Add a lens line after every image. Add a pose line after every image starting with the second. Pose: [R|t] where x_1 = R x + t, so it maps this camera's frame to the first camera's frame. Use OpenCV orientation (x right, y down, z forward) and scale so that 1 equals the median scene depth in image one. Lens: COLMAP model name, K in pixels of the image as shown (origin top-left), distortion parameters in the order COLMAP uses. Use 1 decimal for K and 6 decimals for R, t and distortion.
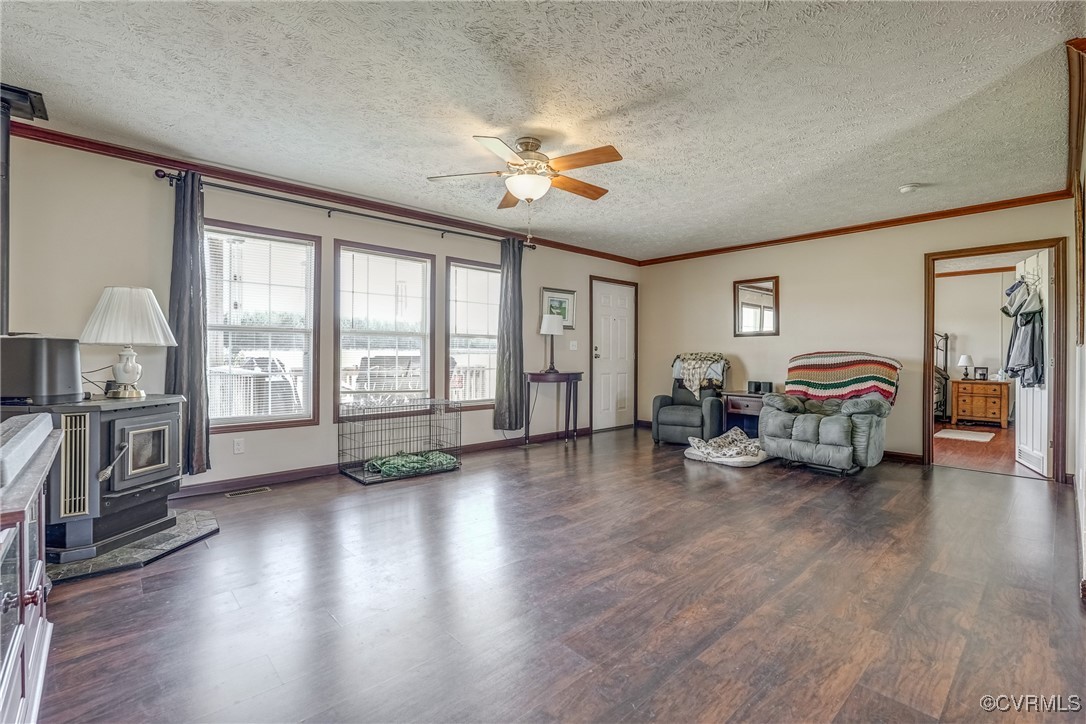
lens RADIAL K [[482.8, 0, 547.1], [0, 482.8, 355.7], [0, 0, 1]] dist [-0.017773, 0.006095]
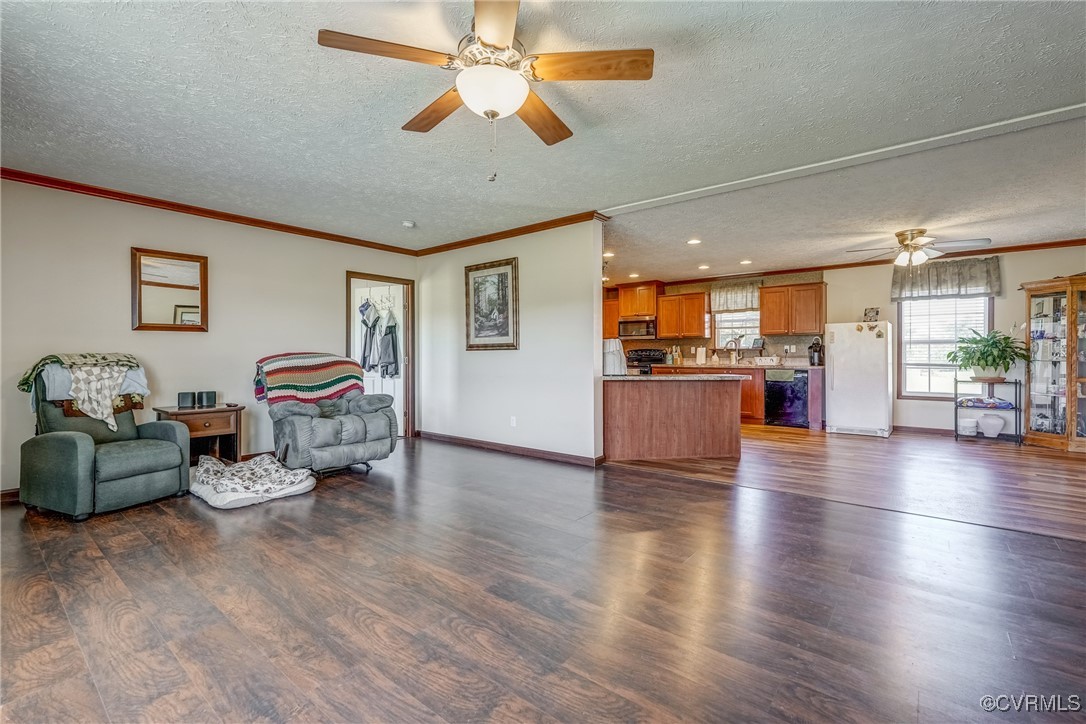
lens RADIAL K [[482.8, 0, 532.7], [0, 482.8, 353.4], [0, 0, 1]] dist [-0.017773, 0.006095]
pose [[-0.140009, 0.001565, 0.990149, -0.368119], [0.005245, 0.999986, -0.000839, -0.003269], [-0.990136, 0.005076, -0.140015, 0.567318]]
